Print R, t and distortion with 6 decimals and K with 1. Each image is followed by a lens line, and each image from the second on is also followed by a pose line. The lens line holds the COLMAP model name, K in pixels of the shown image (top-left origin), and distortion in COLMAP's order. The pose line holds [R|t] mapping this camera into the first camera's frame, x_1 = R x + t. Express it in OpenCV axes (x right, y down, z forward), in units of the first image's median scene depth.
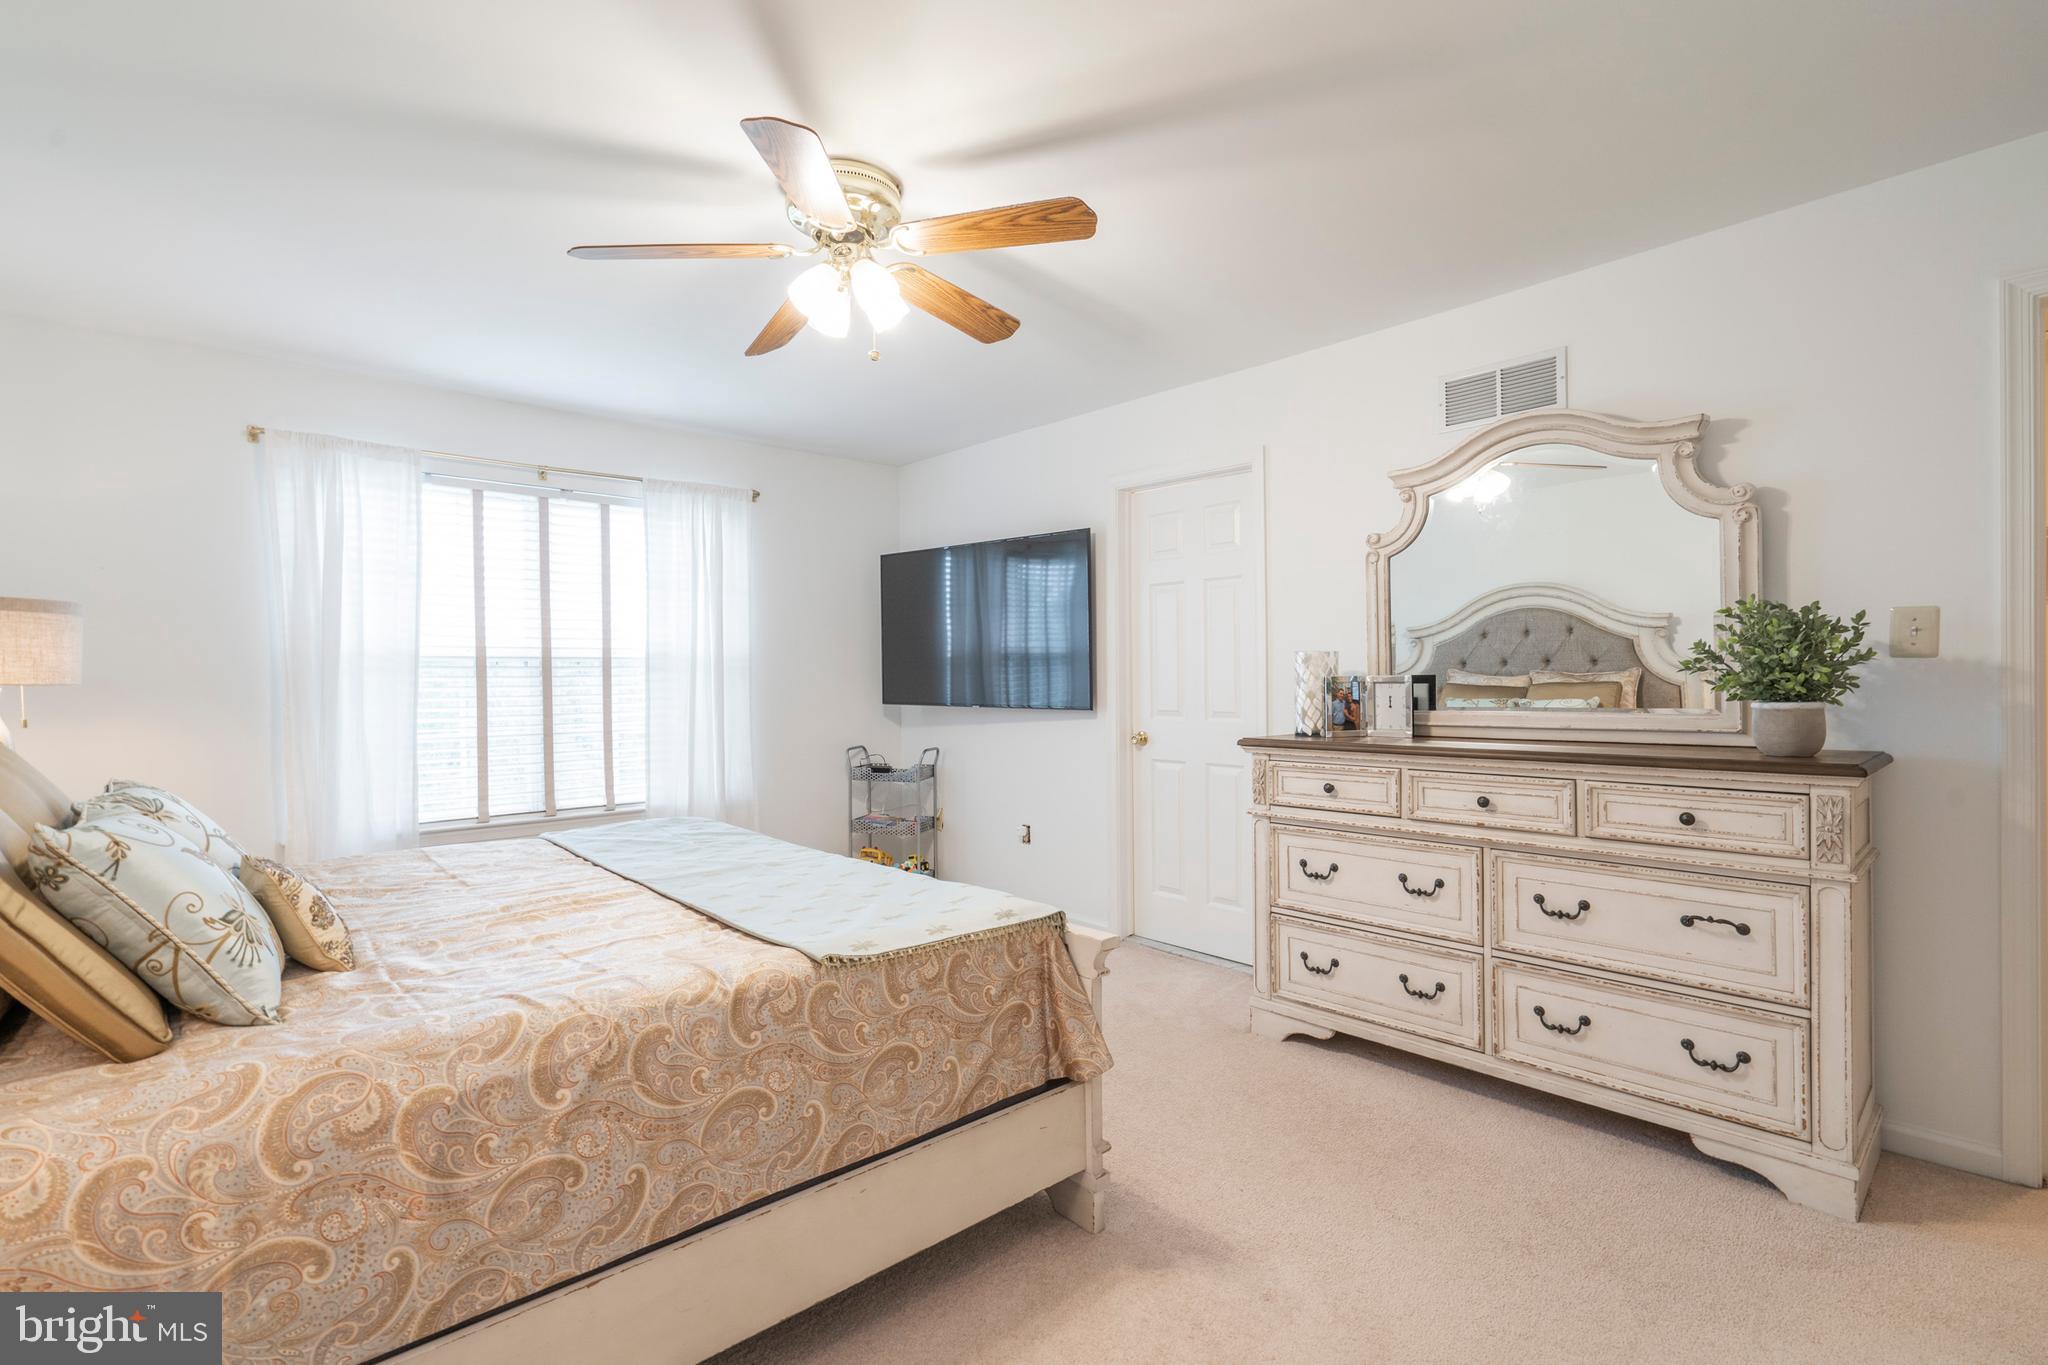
lens RADIAL K [[922.8, 0, 1025.1], [0, 922.8, 691.5], [0, 0, 1]] dist [-0.001606, 0.001941]
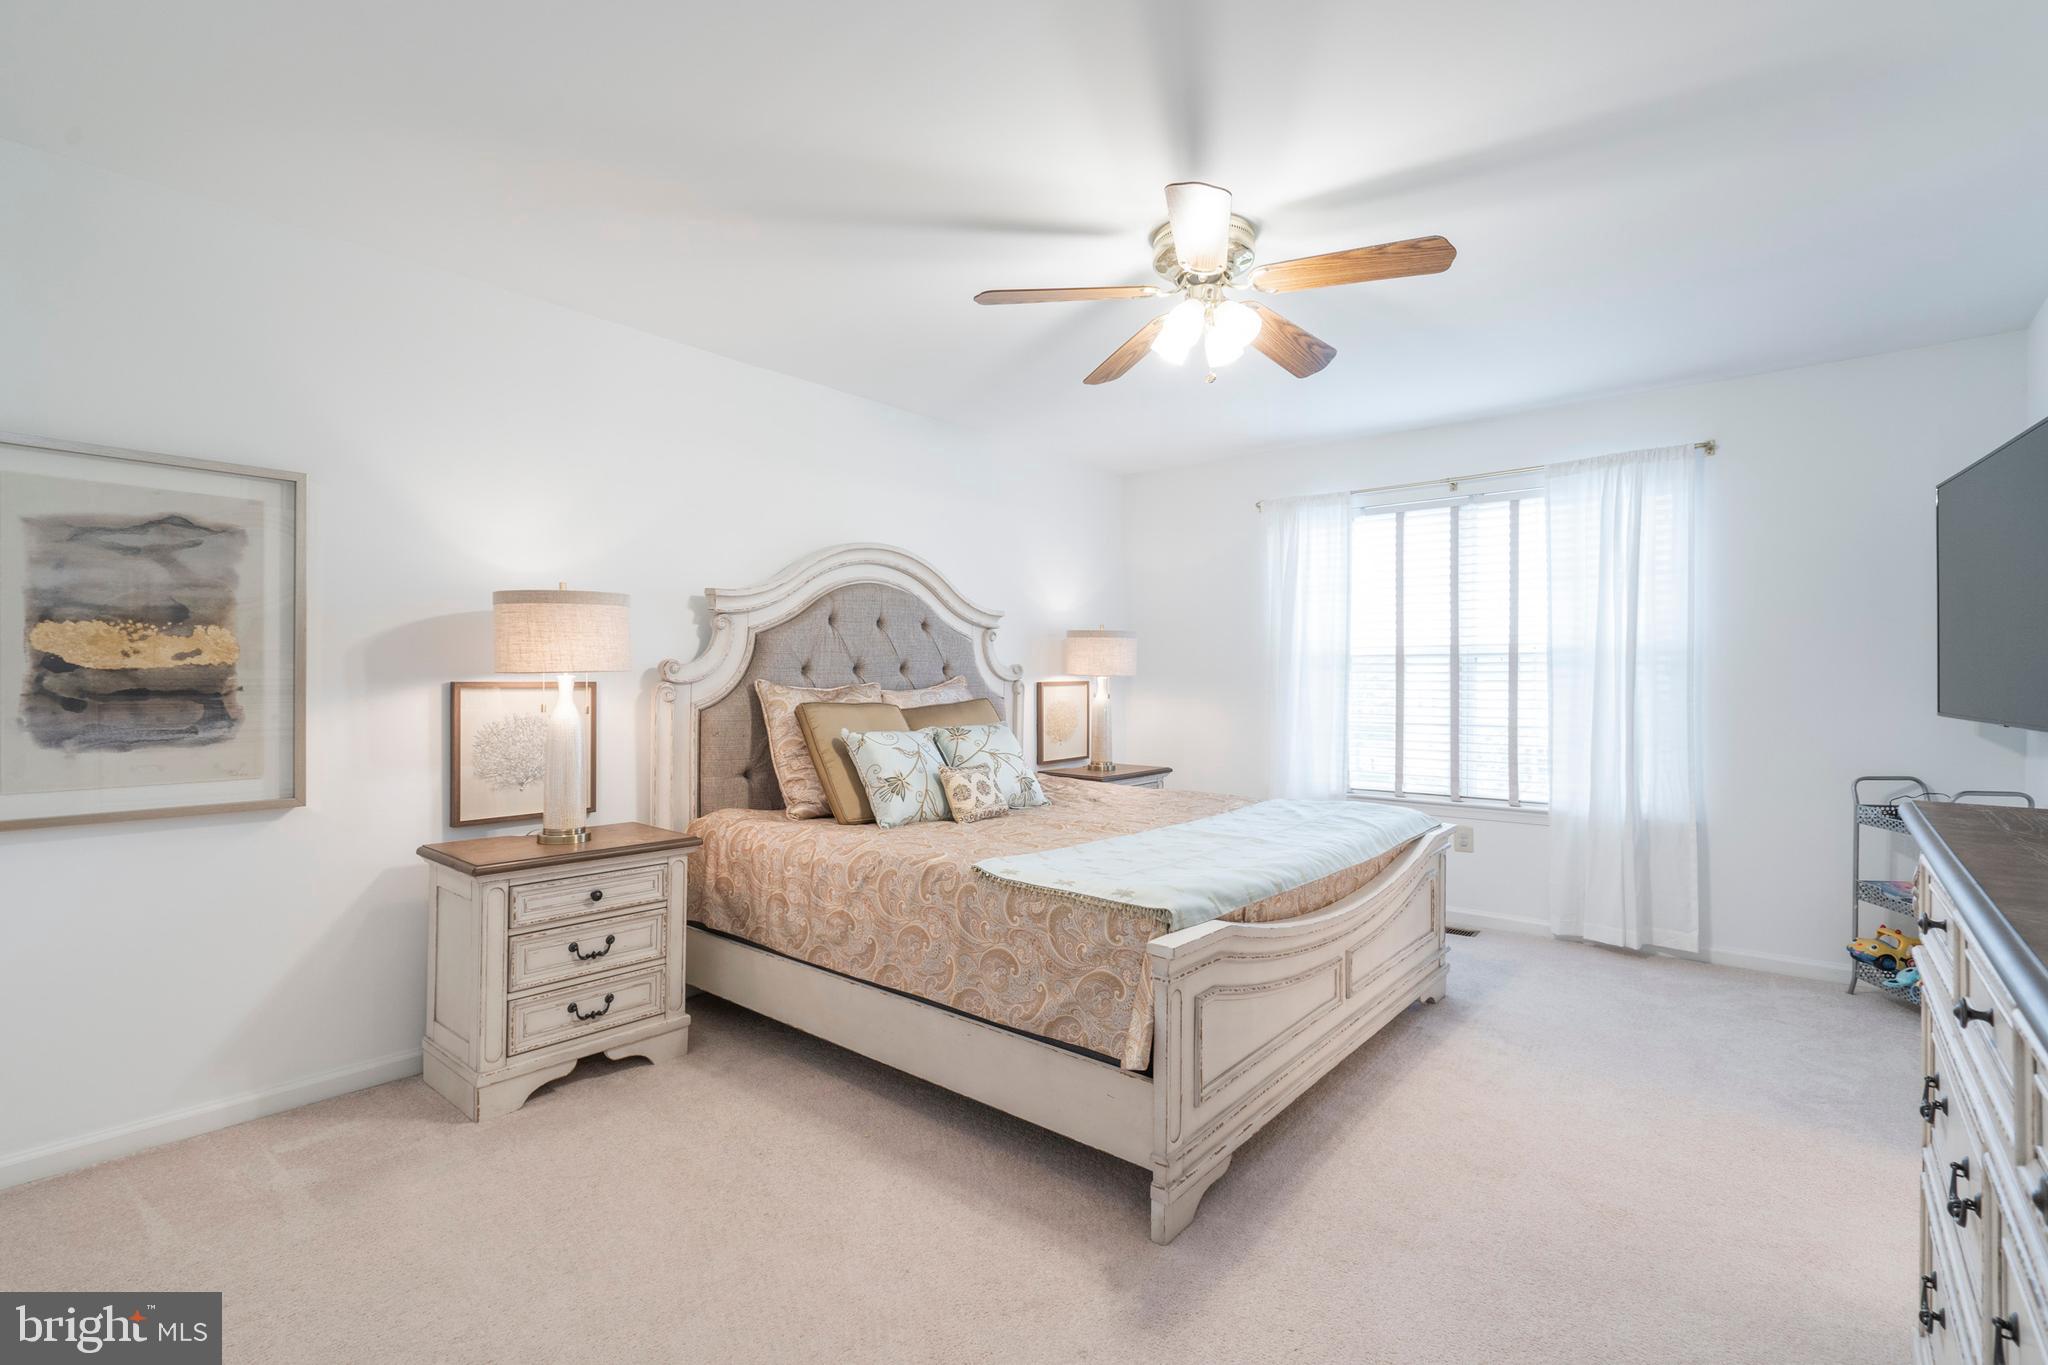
lens RADIAL K [[922.8, 0, 1022.2], [0, 922.8, 686.4], [0, 0, 1]] dist [-0.001606, 0.001941]
pose [[0.159490, 0.019360, -0.987010, 0.504680], [-0.018043, 0.999698, 0.016694, -0.008217], [0.987035, 0.015146, 0.159792, 0.347850]]
